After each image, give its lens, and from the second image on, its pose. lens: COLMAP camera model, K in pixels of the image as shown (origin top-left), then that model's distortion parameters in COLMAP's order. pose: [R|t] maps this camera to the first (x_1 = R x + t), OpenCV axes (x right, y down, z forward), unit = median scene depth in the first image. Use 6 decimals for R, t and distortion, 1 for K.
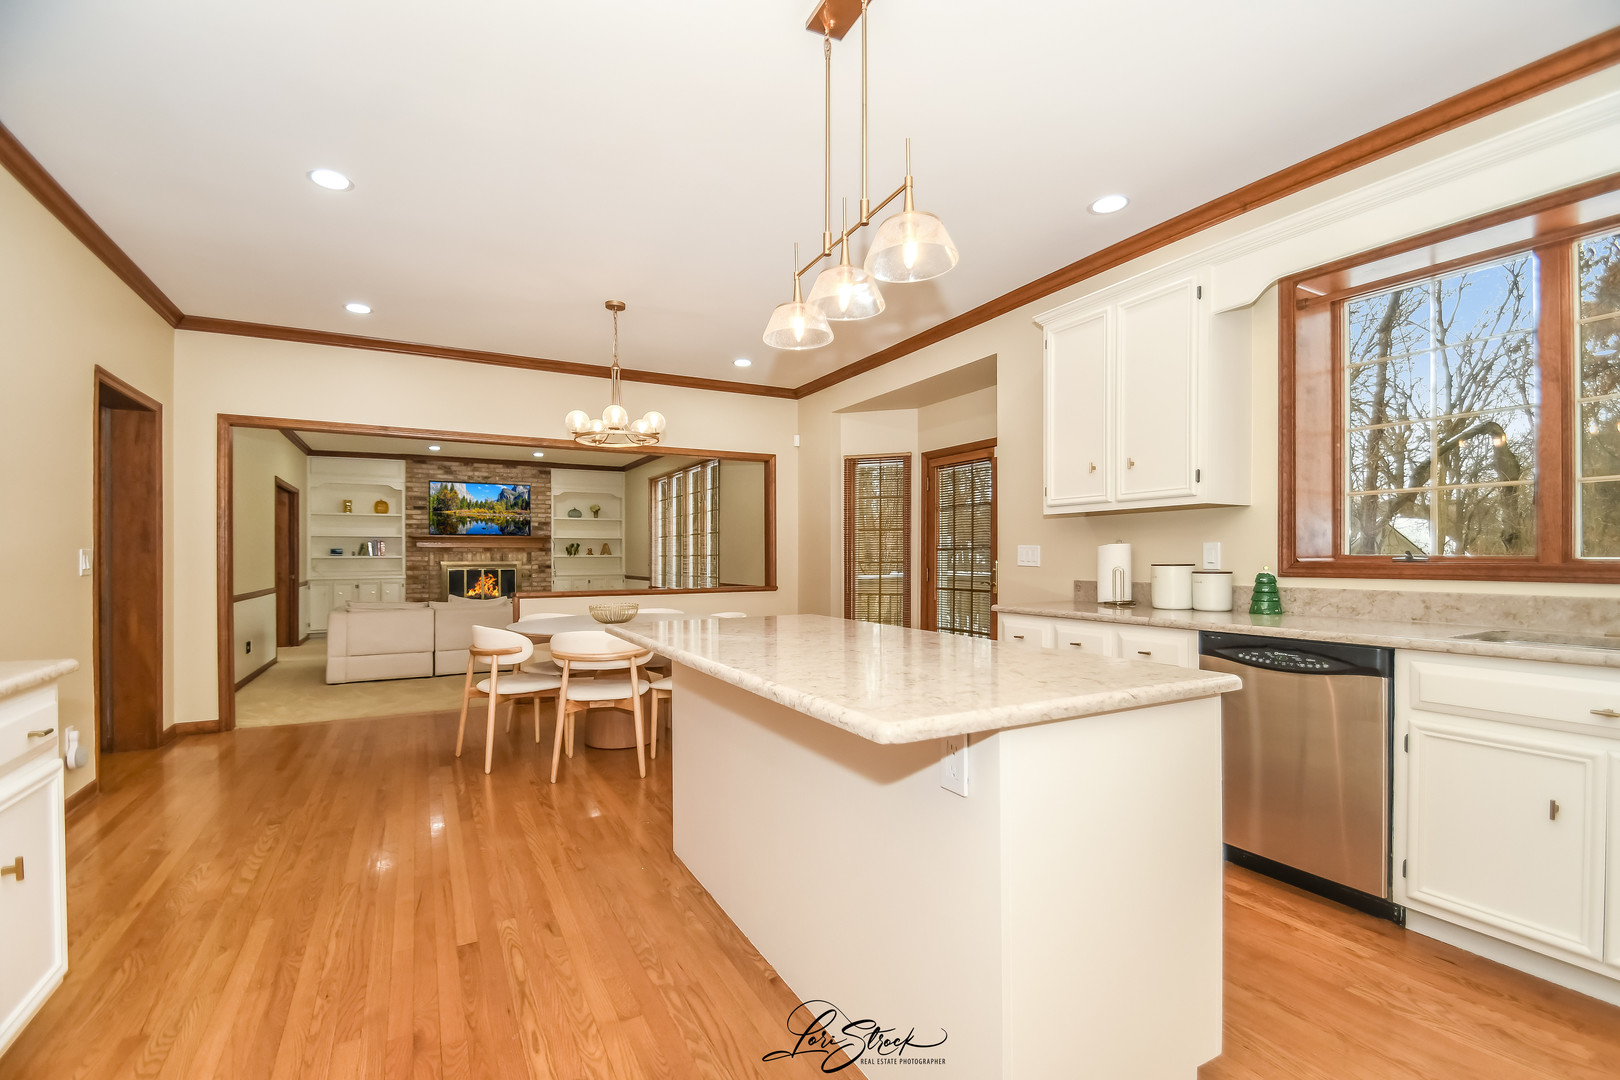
lens RADIAL K [[714.2, 0, 820.7], [0, 714.2, 561.5], [0, 0, 1]] dist [0.005027, -0.009520]
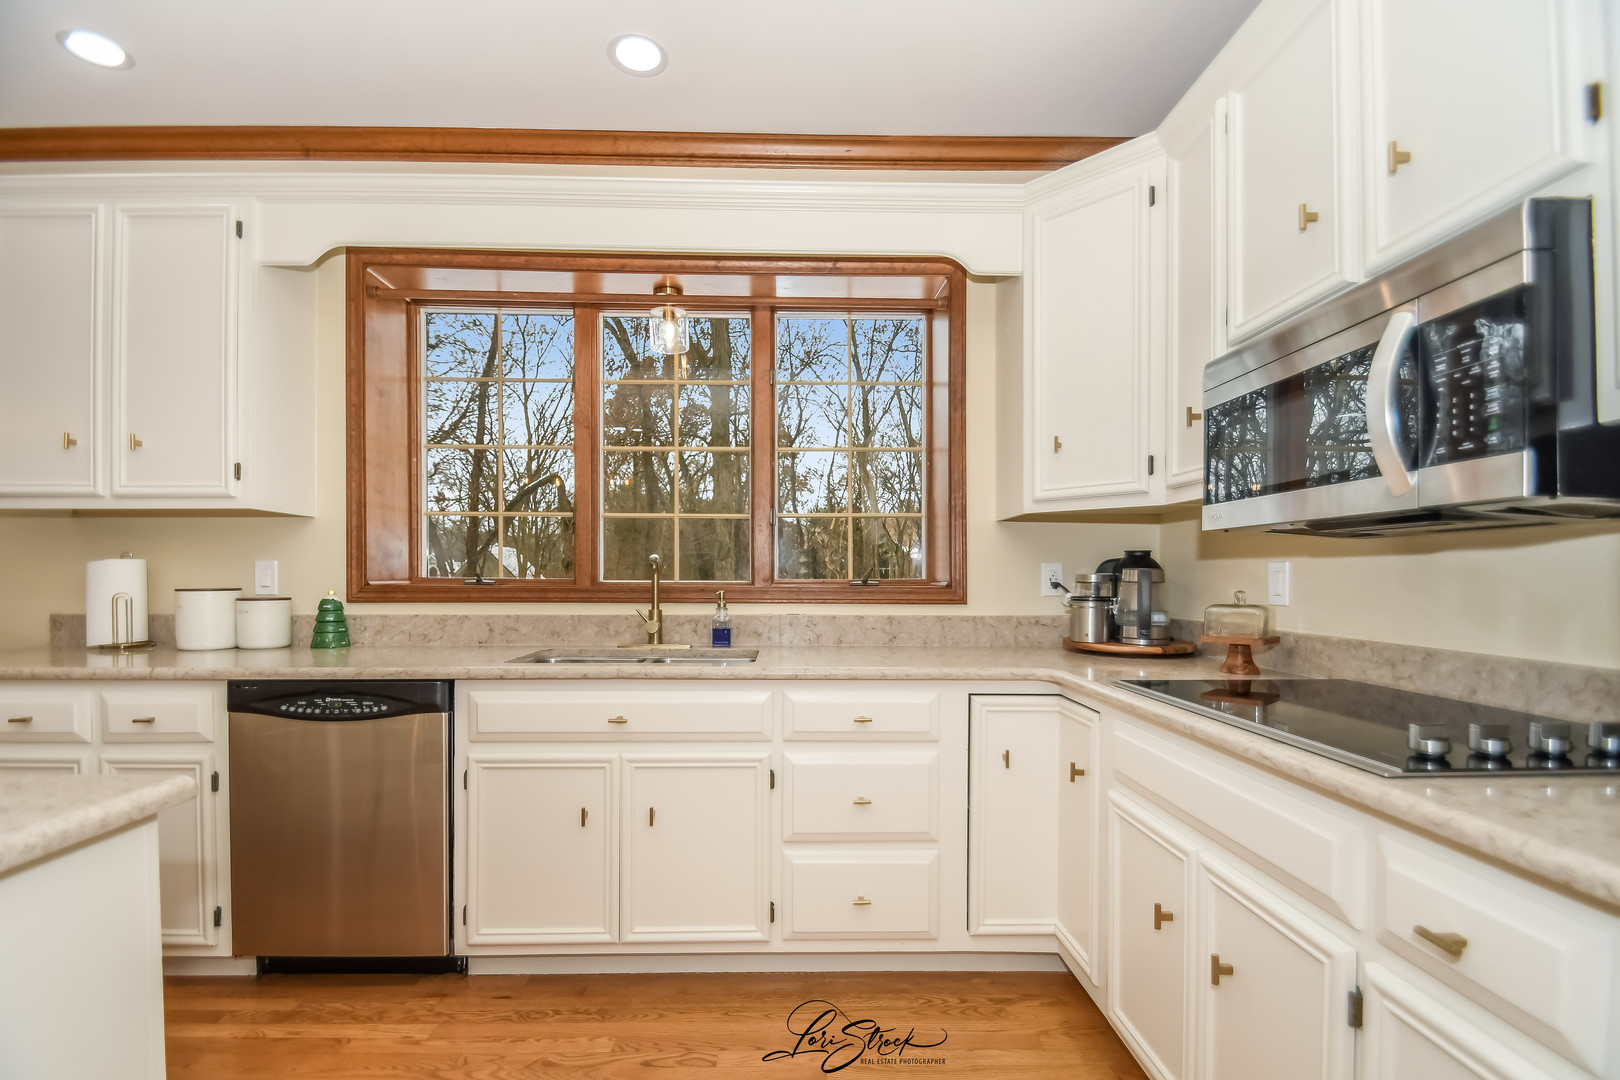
lens RADIAL K [[714.2, 0, 799.6], [0, 714.2, 584.2], [0, 0, 1]] dist [0.005027, -0.009520]
pose [[0.468520, -0.002659, 0.883449, 0.143657], [0.001544, 0.999996, 0.002191, -0.001805], [-0.883452, 0.000337, 0.468522, 0.125772]]
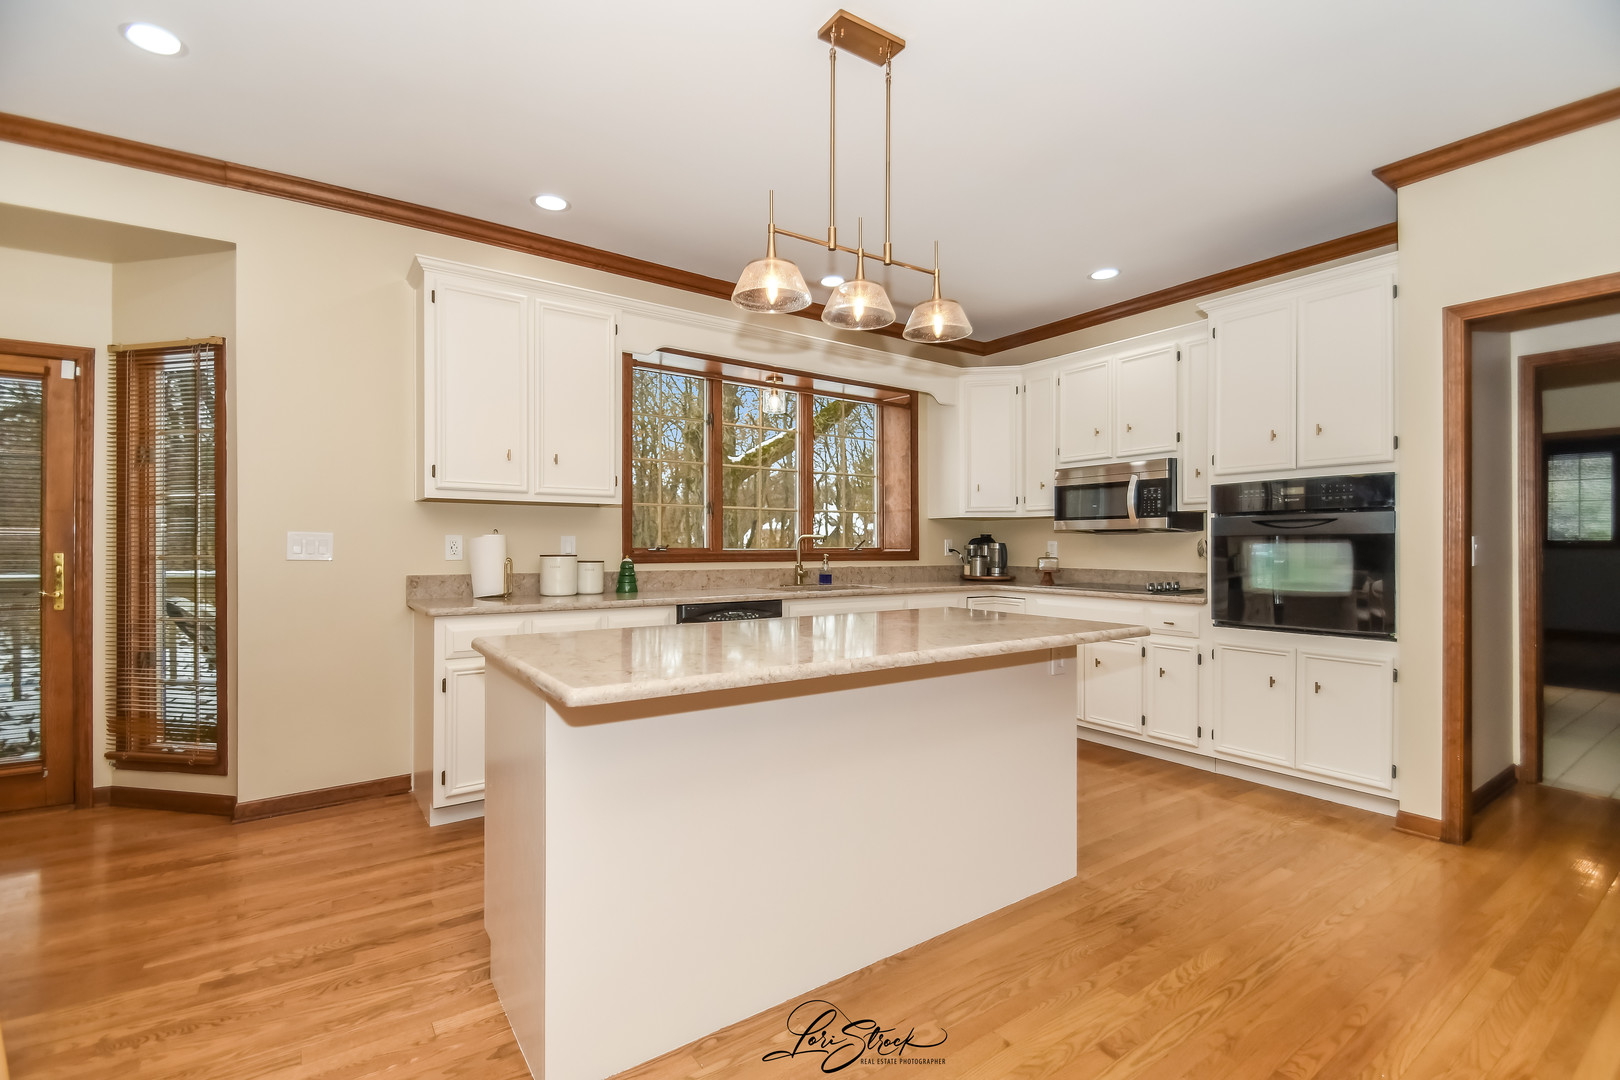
lens RADIAL K [[714.2, 0, 799.0], [0, 714.2, 532.2], [0, 0, 1]] dist [0.005027, -0.009520]
pose [[-0.065588, 0.021926, 0.997606, -0.738225], [0.005976, 0.999749, -0.021580, -0.007015], [-0.997829, 0.004546, -0.065703, 0.782273]]
